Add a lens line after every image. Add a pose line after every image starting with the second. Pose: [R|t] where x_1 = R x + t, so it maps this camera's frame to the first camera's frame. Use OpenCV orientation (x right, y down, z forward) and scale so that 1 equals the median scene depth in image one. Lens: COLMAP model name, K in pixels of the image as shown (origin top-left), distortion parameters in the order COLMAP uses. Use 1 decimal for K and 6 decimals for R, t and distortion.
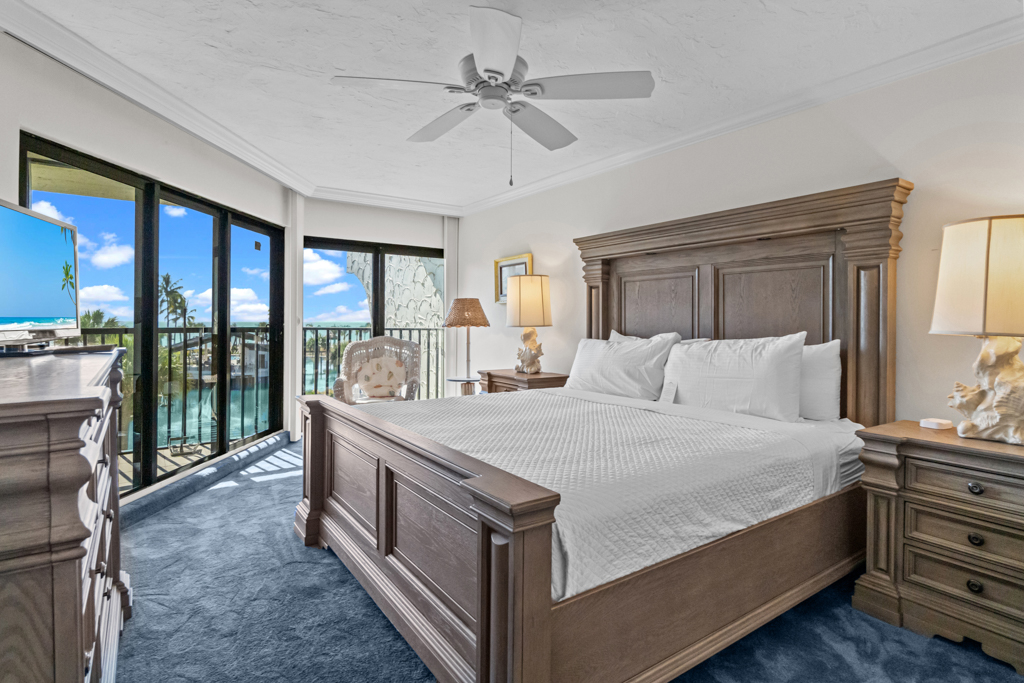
lens RADIAL K [[511.7, 0, 485.4], [0, 511.7, 332.1], [0, 0, 1]] dist [-0.011416, -0.000102]
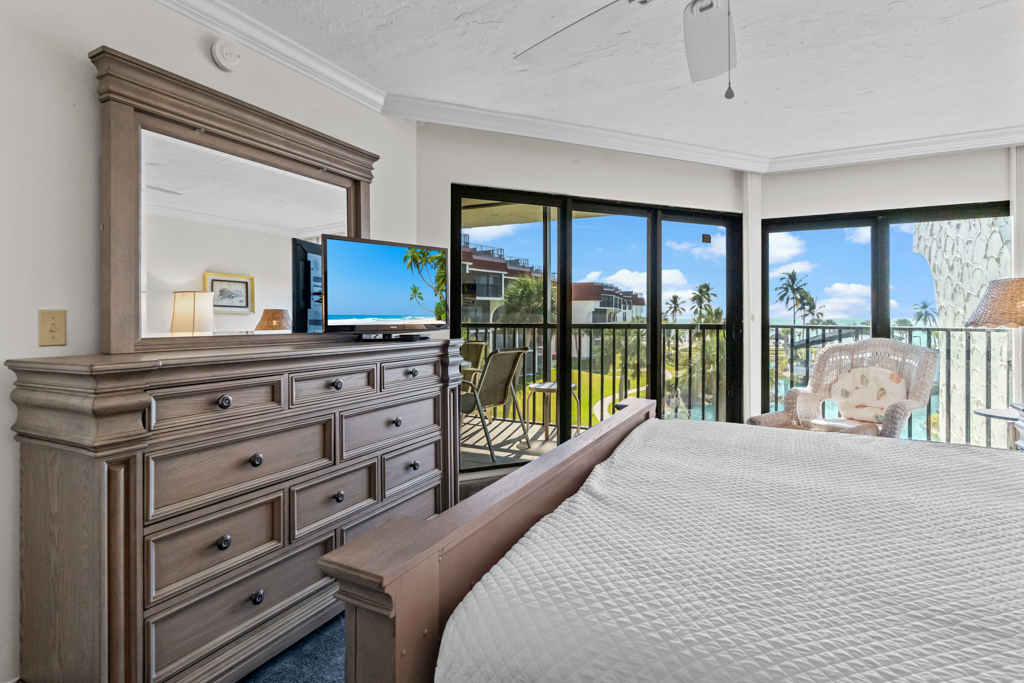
lens RADIAL K [[518.7, 0, 517.2], [0, 518.7, 311.7], [0, 0, 1]] dist [0.005373, 0.001192]
pose [[0.486969, -0.011033, -0.873349, 0.191113], [-0.018158, 0.999576, -0.022752, -0.003275], [0.873230, 0.026938, 0.486563, 0.192119]]
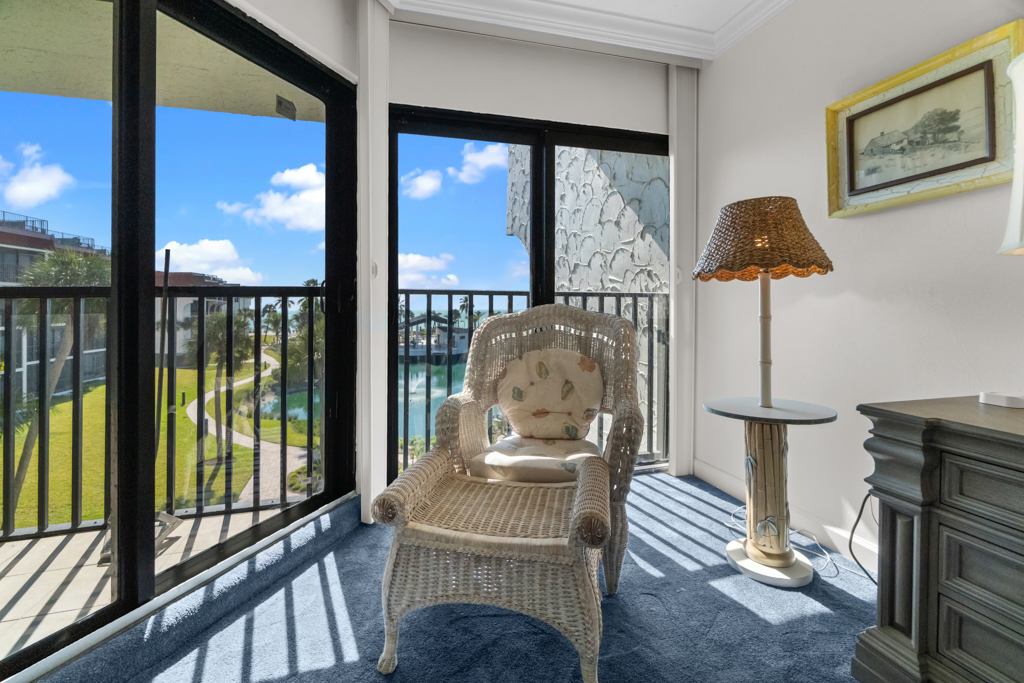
lens RADIAL K [[442.4, 0, 498.5], [0, 442.4, 306.5], [0, 0, 1]] dist [0.002002, 0.000354]
pose [[0.949640, -0.008920, -0.313216, -0.114338], [0.001079, 0.999682, -0.025200, 0.020192], [0.313341, 0.023593, 0.949348, 0.576790]]
